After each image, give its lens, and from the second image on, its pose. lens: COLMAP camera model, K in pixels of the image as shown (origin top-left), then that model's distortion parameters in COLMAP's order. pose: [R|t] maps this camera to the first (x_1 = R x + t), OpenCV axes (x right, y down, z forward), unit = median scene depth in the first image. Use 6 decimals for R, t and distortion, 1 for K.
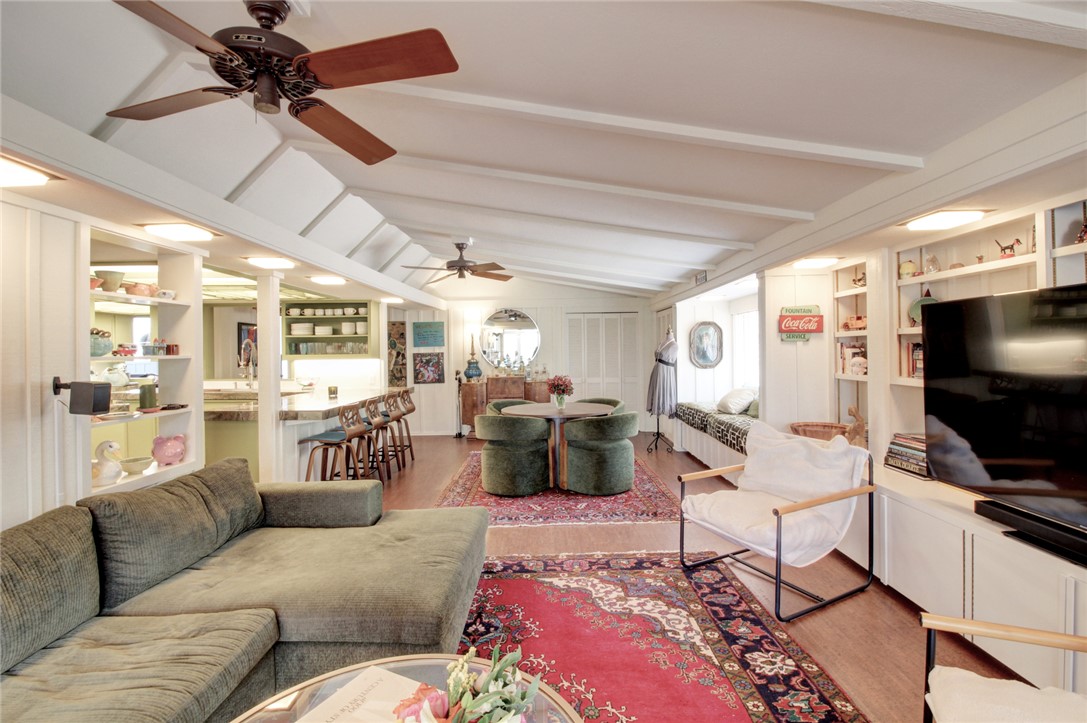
lens RADIAL K [[500.5, 0, 542.8], [0, 500.5, 352.0], [0, 0, 1]] dist [0.000407, -0.000299]
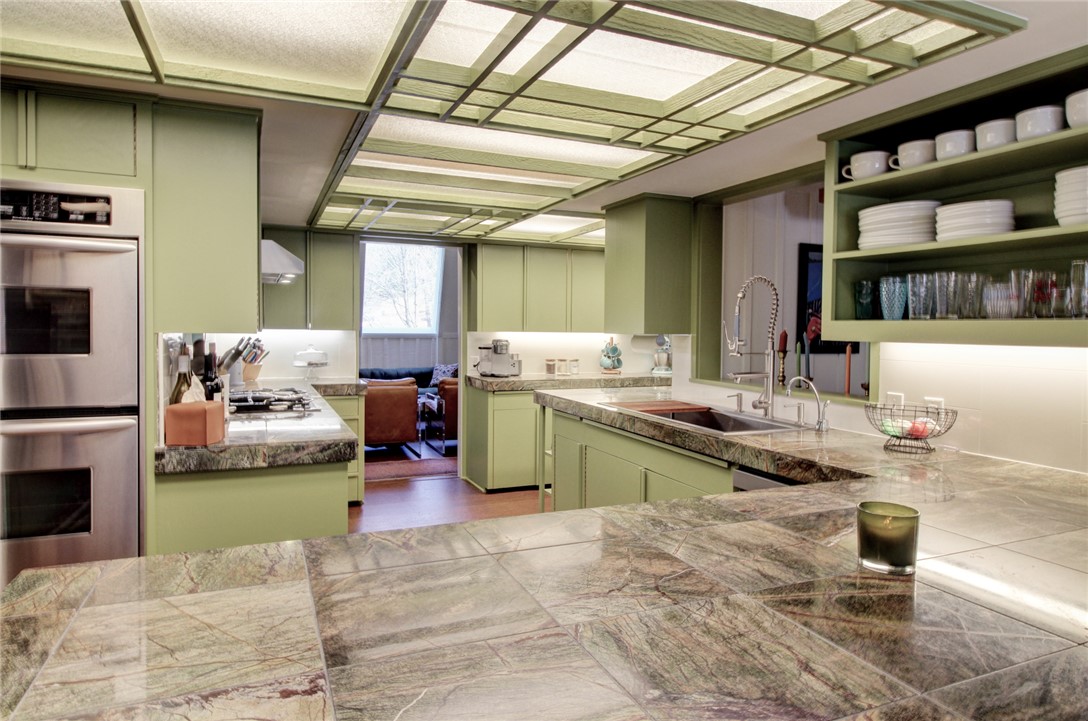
lens RADIAL K [[664.3, 0, 544.2], [0, 664.3, 339.7], [0, 0, 1]] dist [0.000032, 0.000063]
pose [[0.409703, 0.035135, -0.911542, -0.228386], [-0.014232, 0.999383, 0.032124, 0.007182], [0.912108, -0.000188, 0.409950, 0.681788]]
